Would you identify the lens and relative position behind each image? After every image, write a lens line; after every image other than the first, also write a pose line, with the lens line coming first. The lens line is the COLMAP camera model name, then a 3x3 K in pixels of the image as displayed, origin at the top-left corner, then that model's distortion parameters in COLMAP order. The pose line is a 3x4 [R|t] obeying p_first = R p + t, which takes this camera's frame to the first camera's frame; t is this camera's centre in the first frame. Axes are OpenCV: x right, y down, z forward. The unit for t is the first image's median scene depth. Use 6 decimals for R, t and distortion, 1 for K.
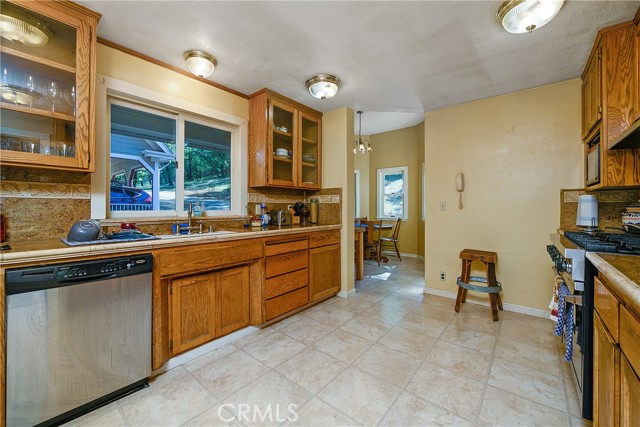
lens RADIAL K [[254.3, 0, 320.0], [0, 254.3, 213.5], [0, 0, 1]] dist [-0.001693, -0.000457]
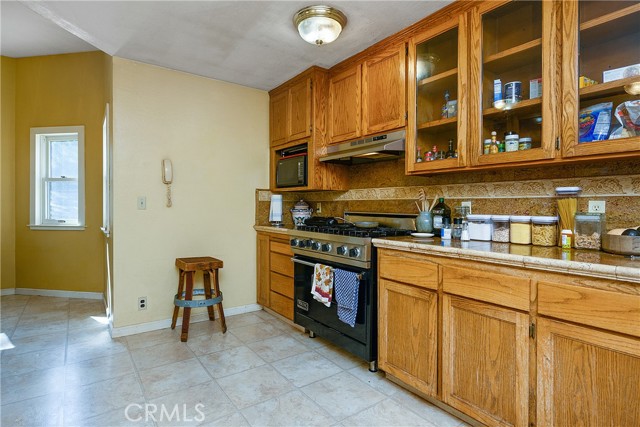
lens RADIAL K [[327.3, 0, 320.0], [0, 327.3, 213.5], [0, 0, 1]] dist [0.000365, -0.000077]
pose [[0.257427, -0.021240, 0.966064, -0.352528], [0.019593, 0.999668, 0.016758, -0.008129], [-0.966099, 0.014614, 0.257757, 0.406944]]
